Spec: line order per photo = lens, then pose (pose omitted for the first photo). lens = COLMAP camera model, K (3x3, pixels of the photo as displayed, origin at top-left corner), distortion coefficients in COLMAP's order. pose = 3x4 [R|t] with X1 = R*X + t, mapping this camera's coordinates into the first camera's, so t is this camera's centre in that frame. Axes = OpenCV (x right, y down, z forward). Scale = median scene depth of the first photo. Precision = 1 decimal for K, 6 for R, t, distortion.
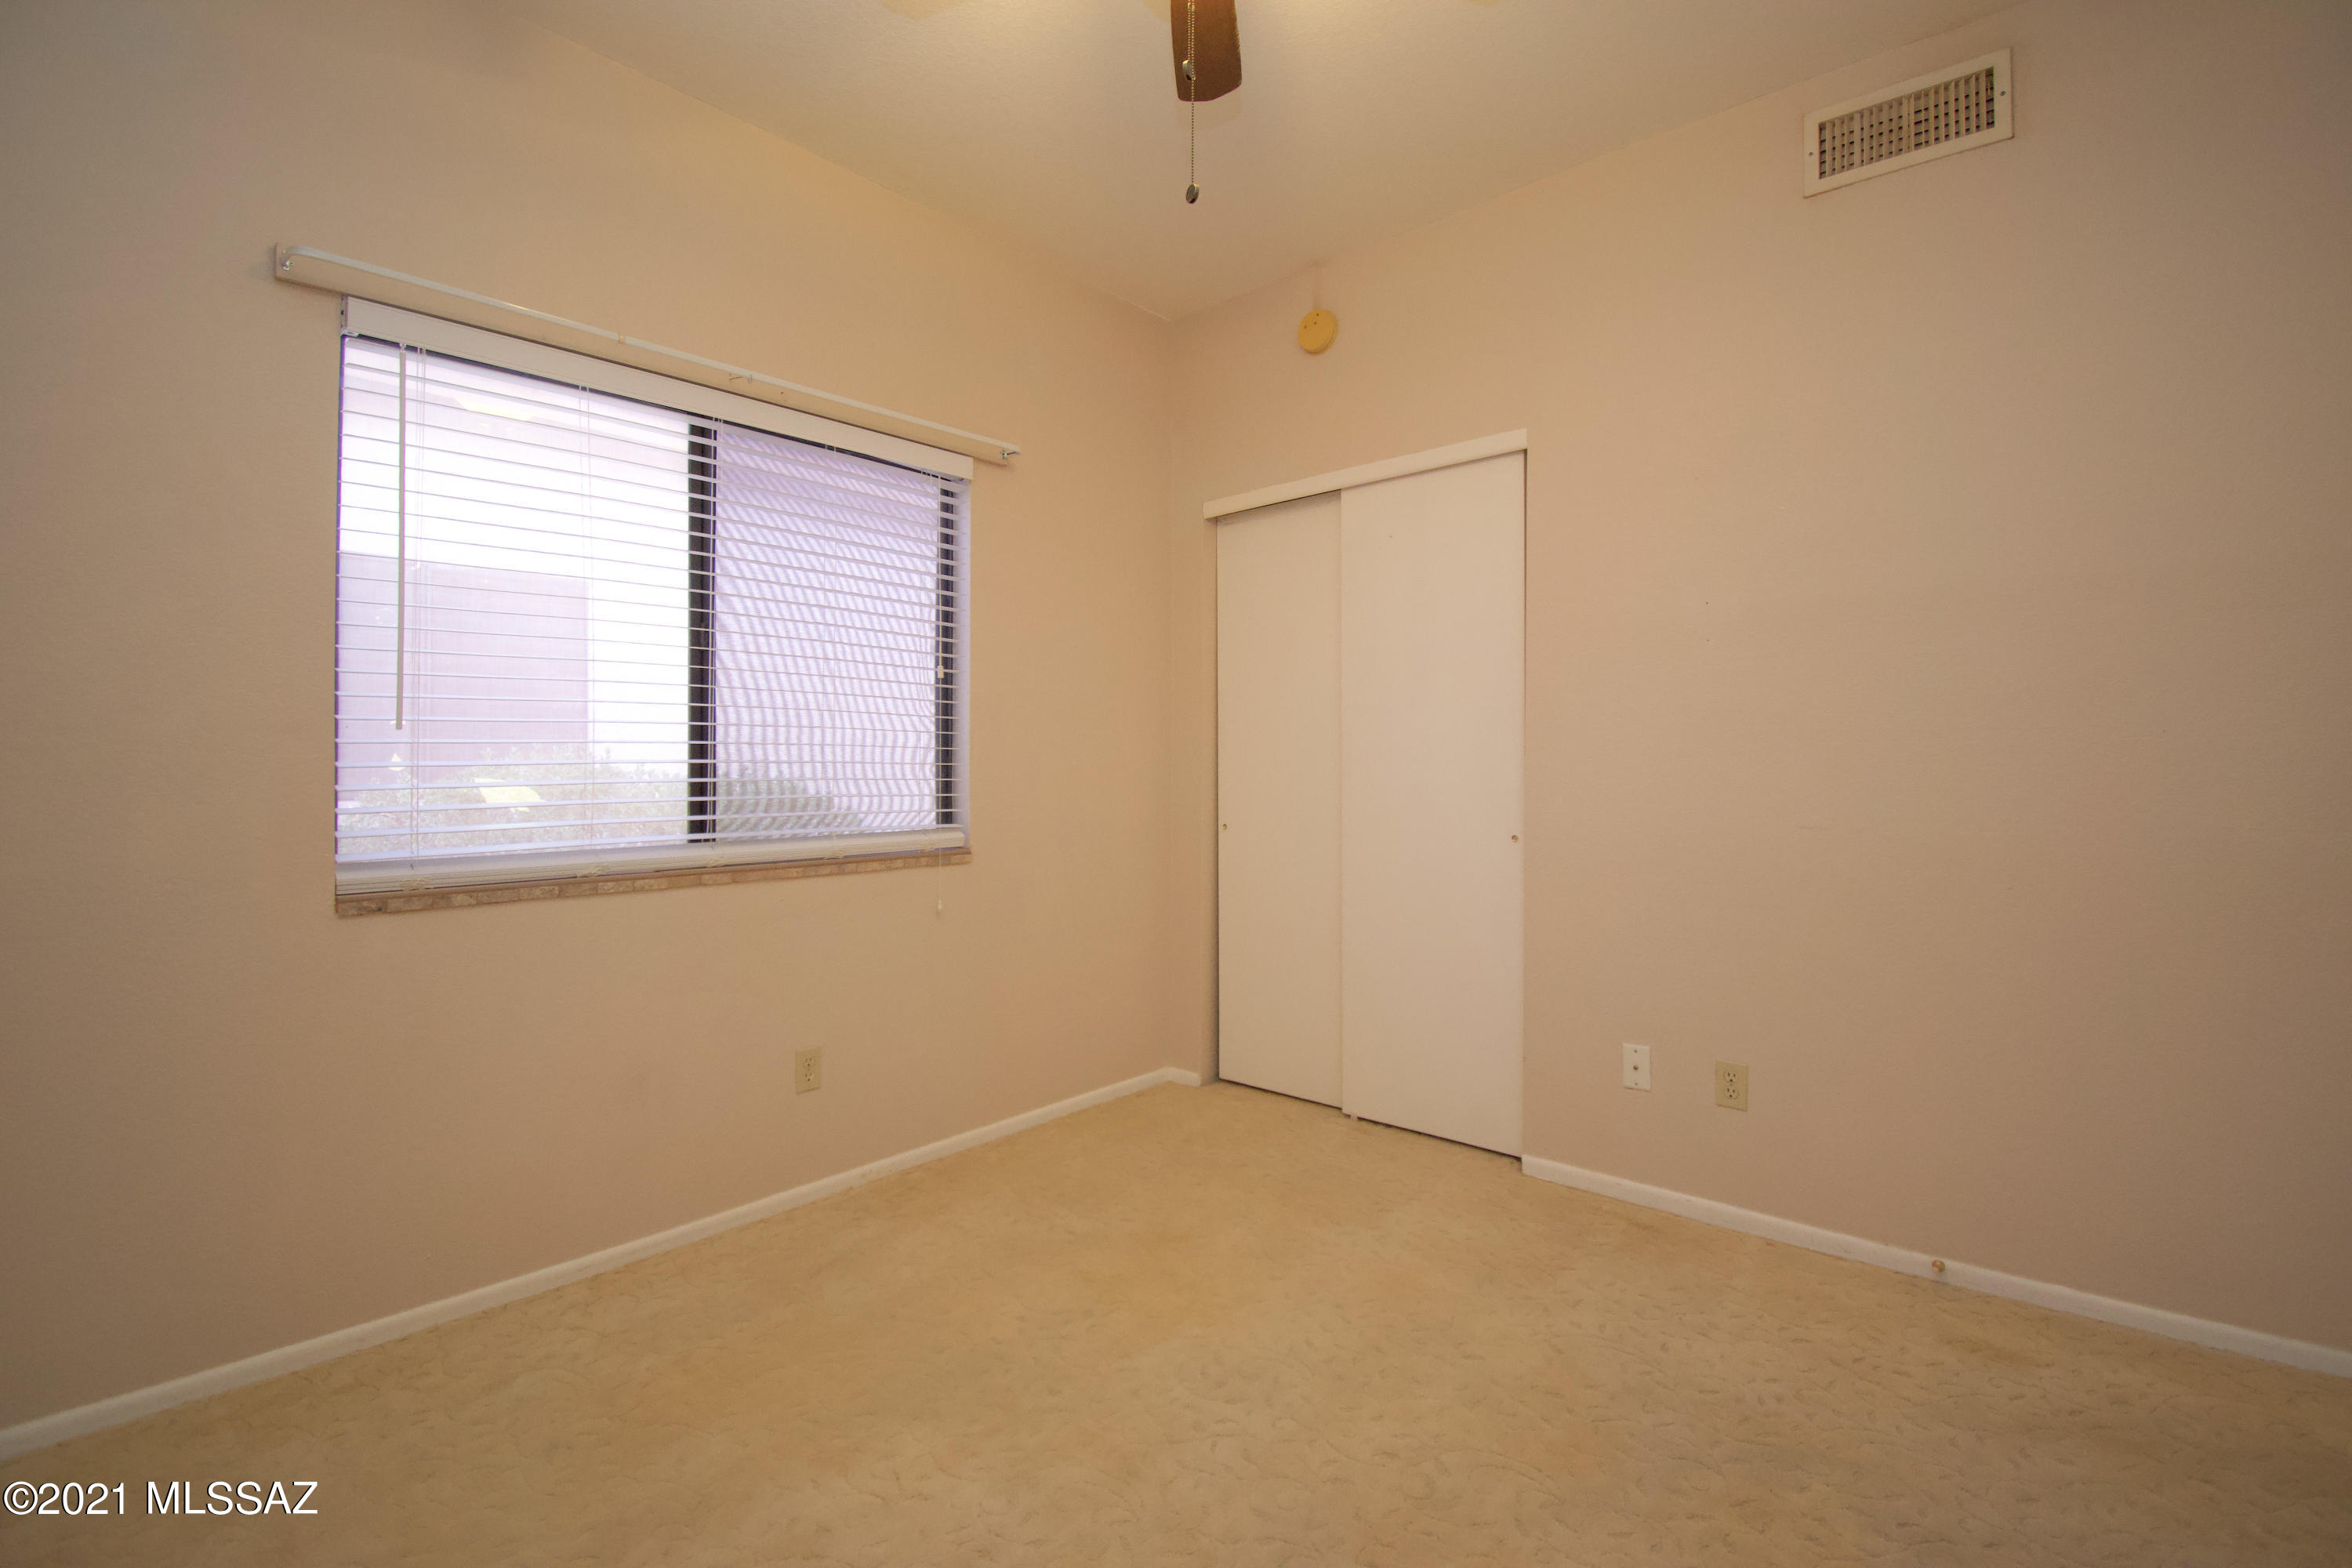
lens RADIAL K [[1073.5, 0, 1185.9], [0, 1073.5, 772.6], [0, 0, 1]] dist [0.023917, -0.030123]
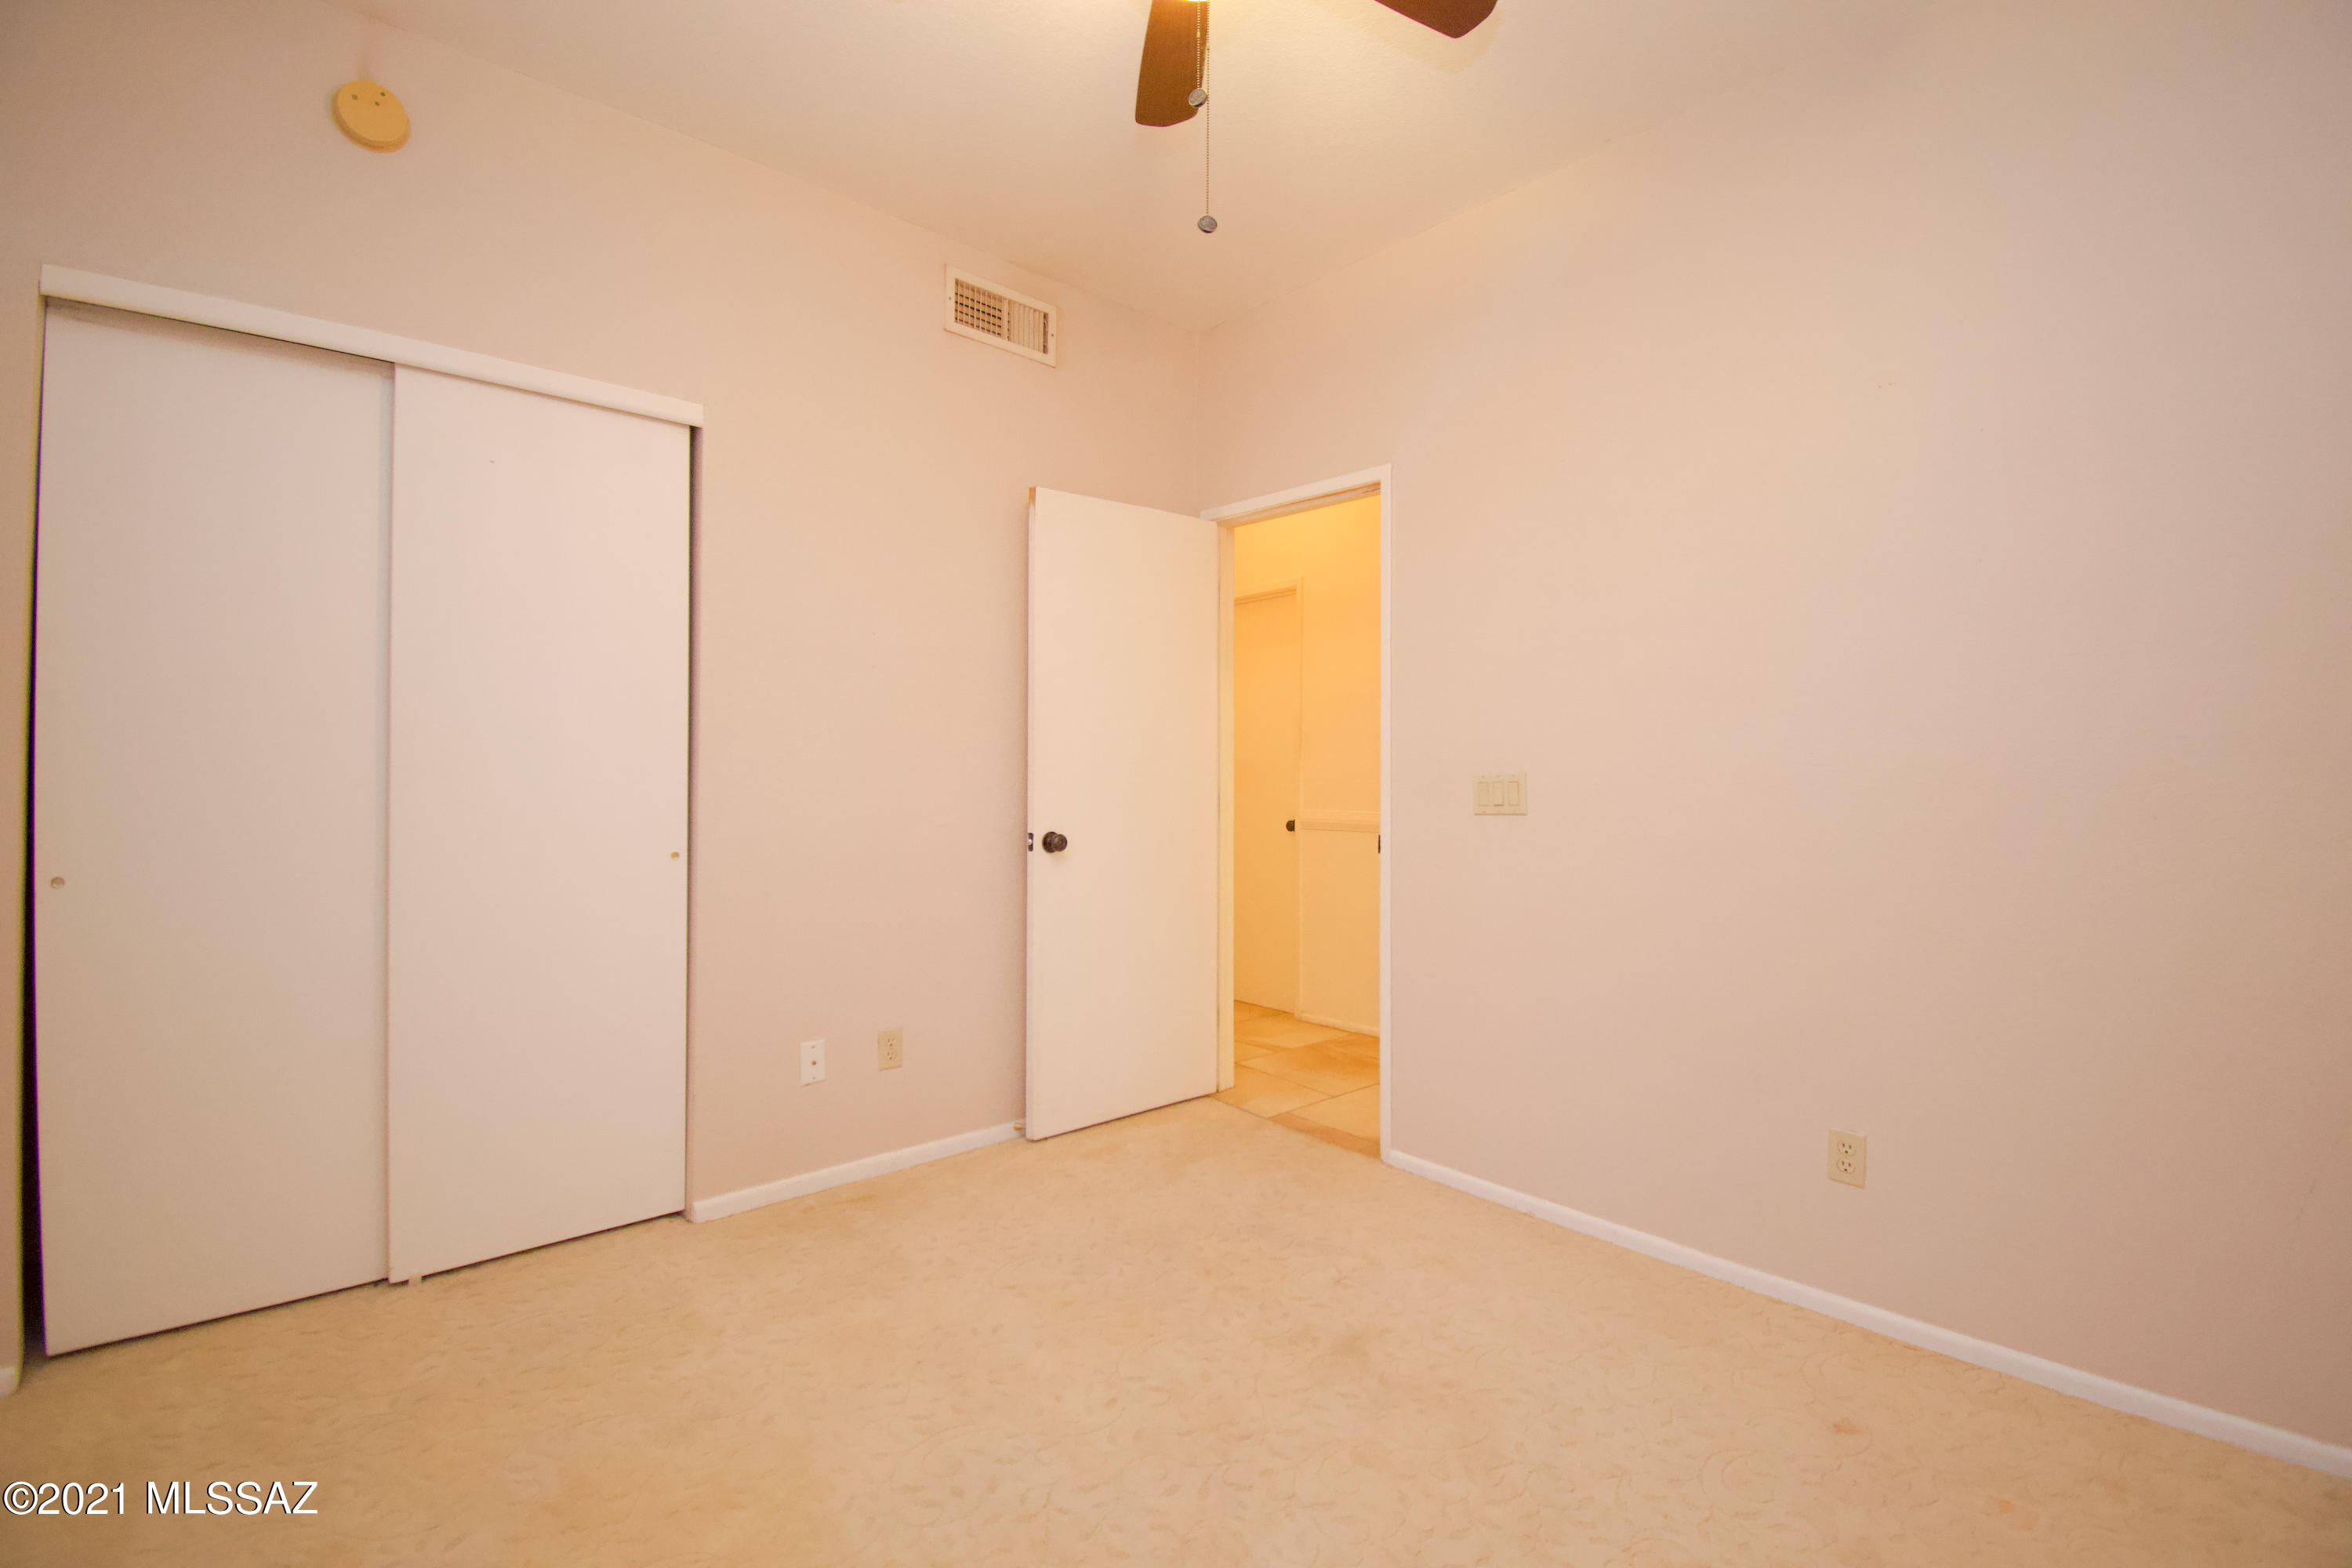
lens RADIAL K [[1073.5, 0, 1185.9], [0, 1073.5, 772.6], [0, 0, 1]] dist [0.023917, -0.030123]
pose [[0.089168, 0.009253, 0.995974, -0.560891], [-0.002387, 0.999956, -0.009077, -0.000155], [-0.996014, -0.001568, 0.089186, 0.511598]]
